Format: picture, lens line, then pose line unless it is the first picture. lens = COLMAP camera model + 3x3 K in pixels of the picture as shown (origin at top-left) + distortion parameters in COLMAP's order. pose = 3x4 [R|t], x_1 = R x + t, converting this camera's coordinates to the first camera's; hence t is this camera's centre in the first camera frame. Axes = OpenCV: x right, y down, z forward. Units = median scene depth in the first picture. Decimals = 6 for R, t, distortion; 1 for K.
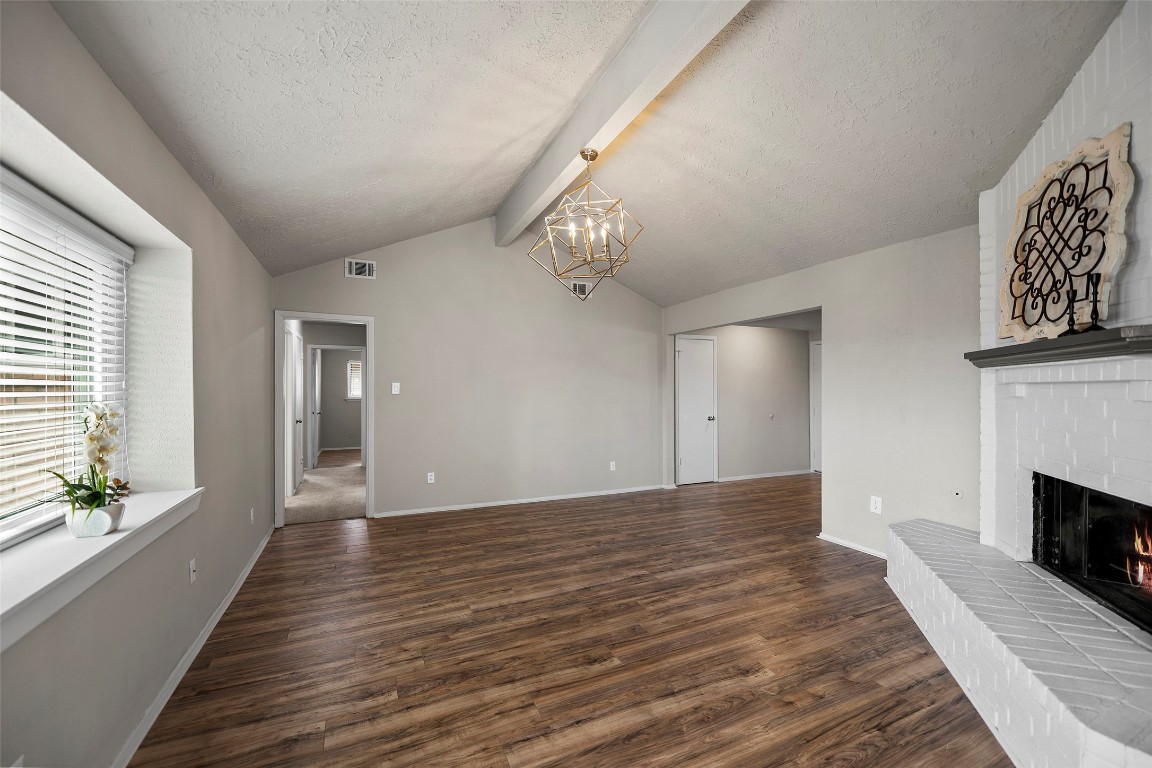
lens RADIAL K [[469.8, 0, 583.7], [0, 469.8, 383.4], [0, 0, 1]] dist [-0.000176, 0.000191]
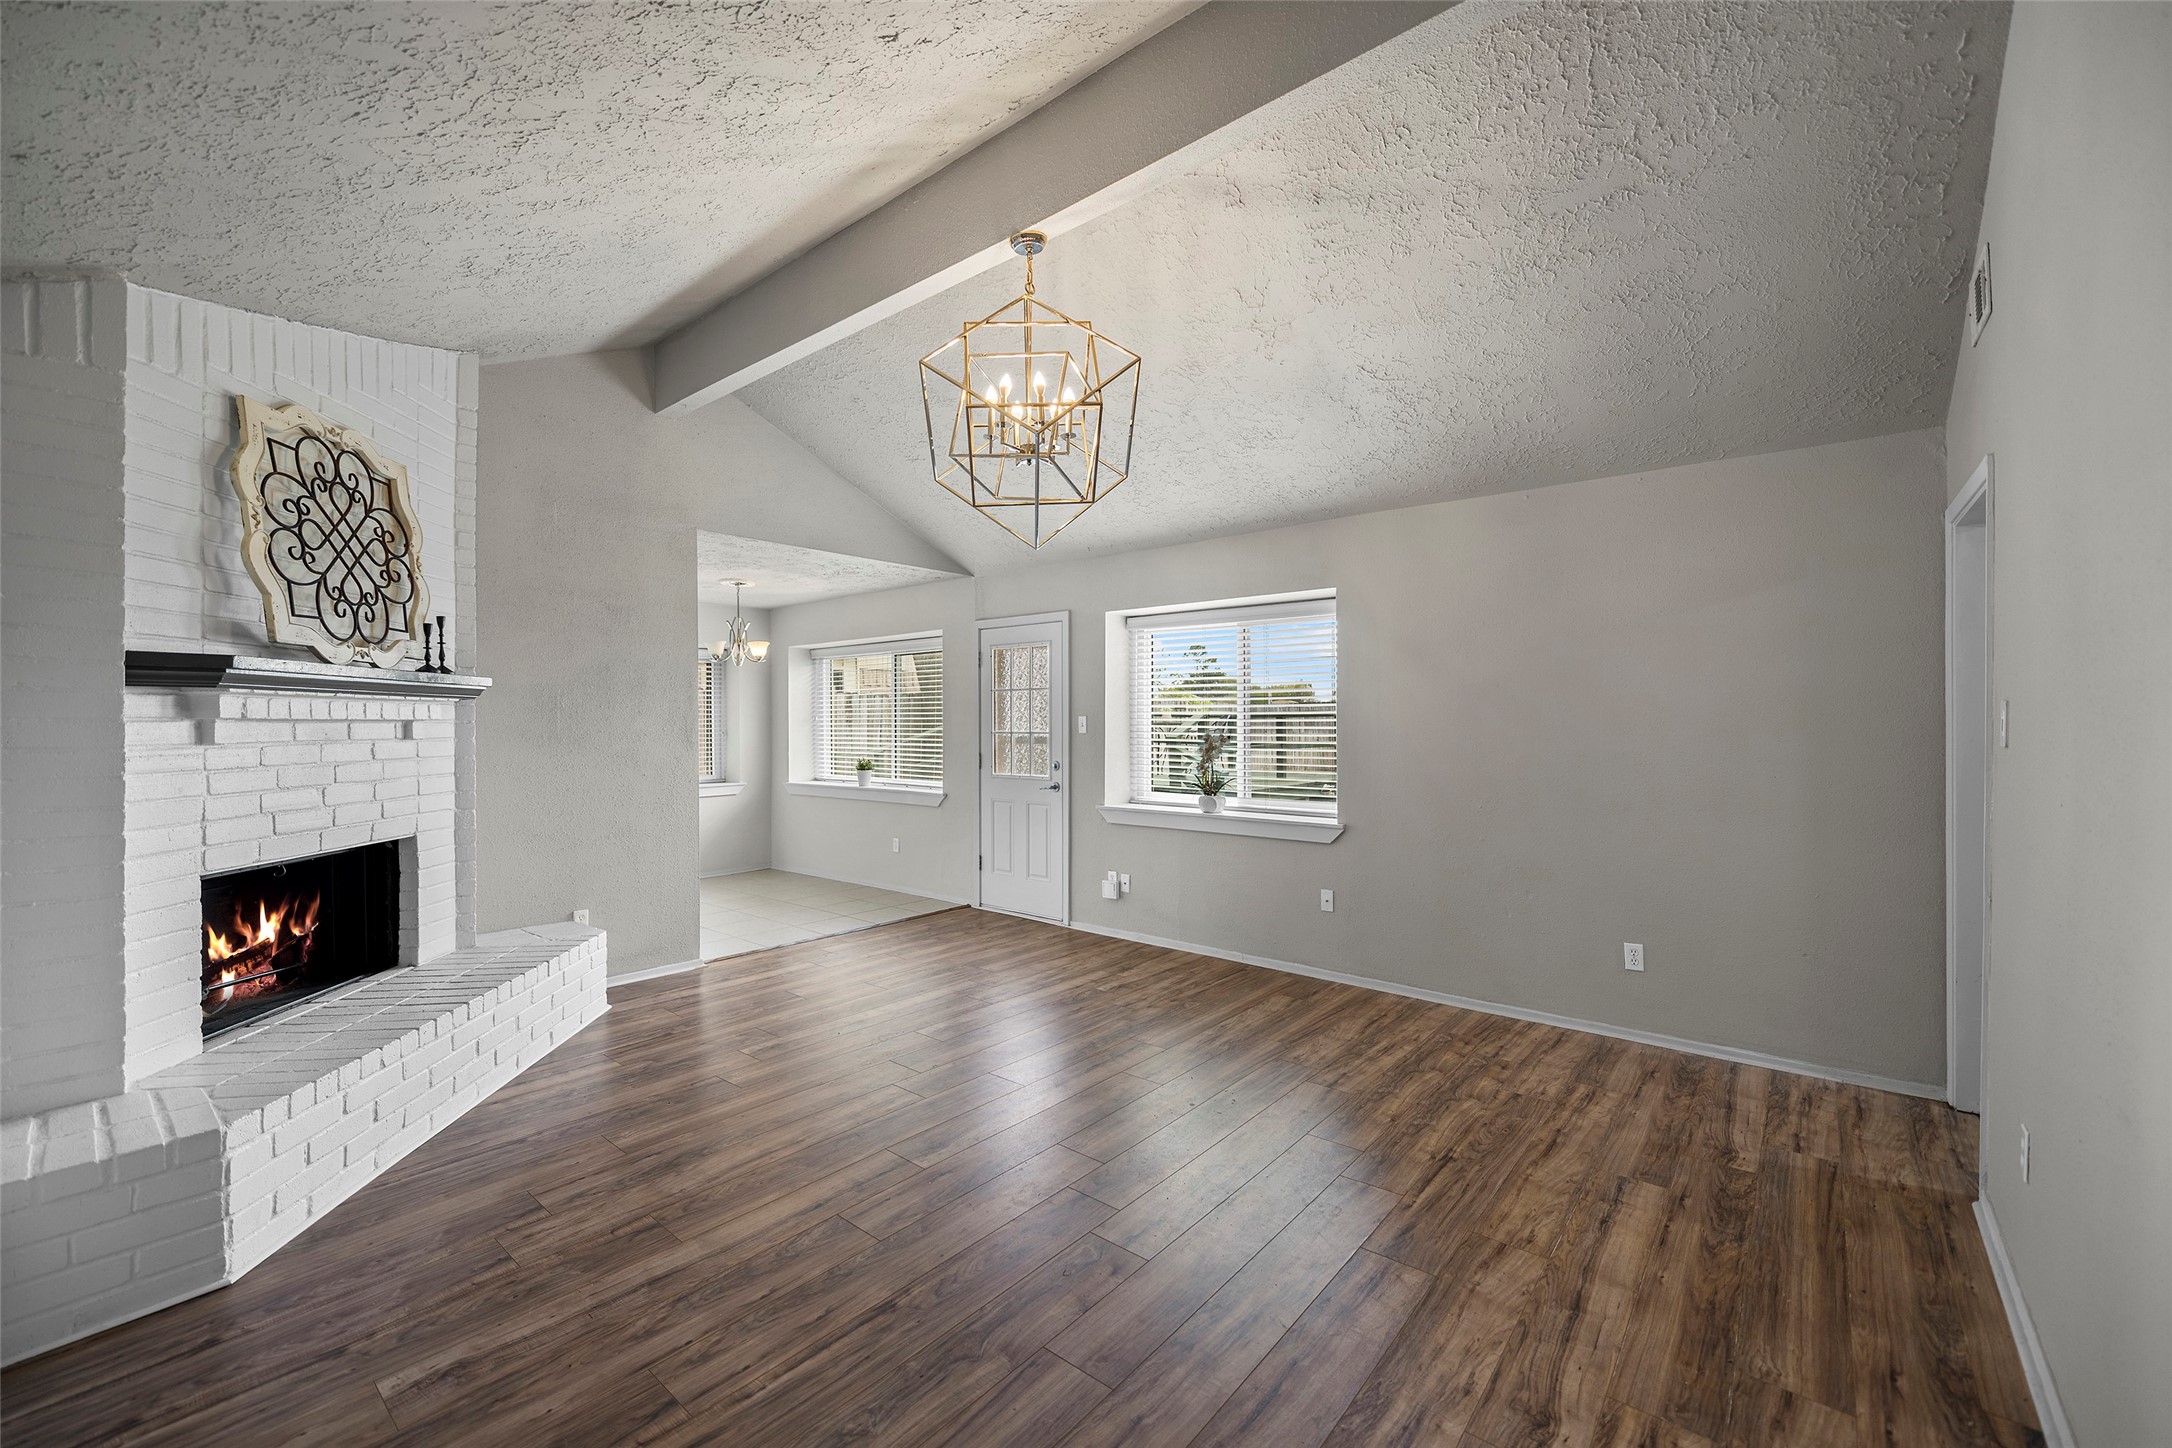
lens RADIAL K [[885.9, 0, 1087.7], [0, 885.9, 724.2], [0, 0, 1]] dist [-0.000176, 0.000191]
pose [[-0.906545, 0.003783, -0.422092, 0.382732], [0.007417, 0.999948, -0.006967, 0.016547], [0.422044, -0.009446, -0.906526, 2.074419]]
